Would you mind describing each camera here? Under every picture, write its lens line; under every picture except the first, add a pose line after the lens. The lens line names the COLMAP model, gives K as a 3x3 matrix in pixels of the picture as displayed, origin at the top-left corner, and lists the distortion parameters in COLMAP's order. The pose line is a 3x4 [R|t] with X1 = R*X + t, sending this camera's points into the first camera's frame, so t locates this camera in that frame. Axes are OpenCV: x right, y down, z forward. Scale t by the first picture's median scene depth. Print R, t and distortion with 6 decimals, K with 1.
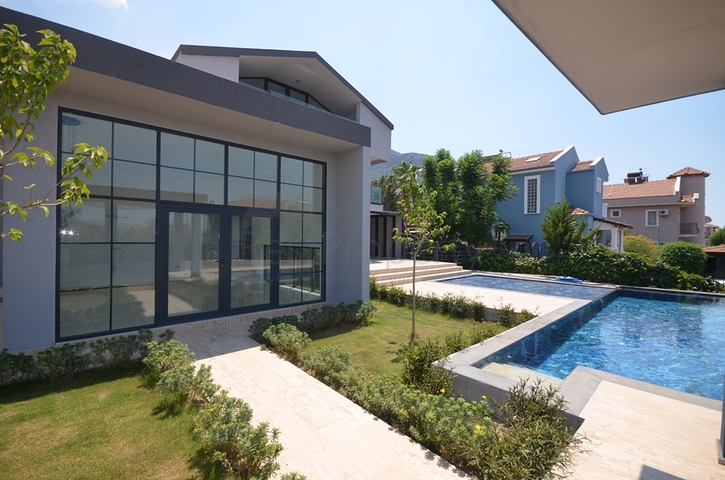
lens RADIAL K [[317.7, 0, 363.0], [0, 317.7, 239.1], [0, 0, 1]] dist [0.000820, -0.008330]
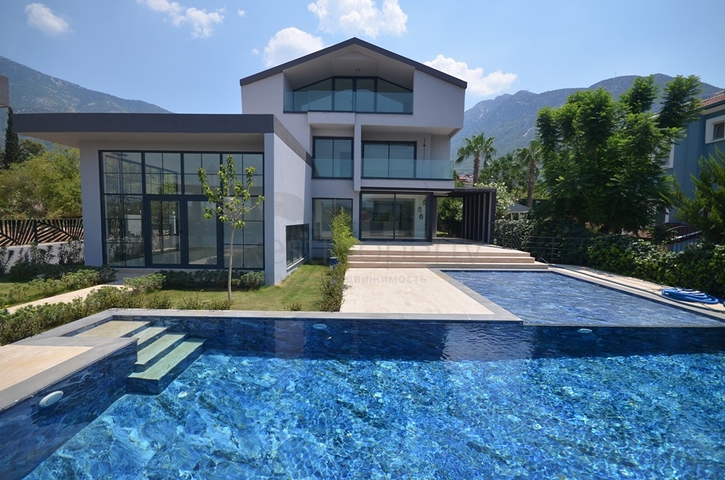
lens RADIAL K [[302.1, 0, 362.5], [0, 302.1, 240.0], [0, 0, 1]] dist [-0.000127, -0.000030]
pose [[0.696334, 0.053072, -0.715753, 0.568275], [-0.009027, 0.997831, 0.065205, 0.007432], [0.717661, -0.038943, 0.695303, 0.281571]]
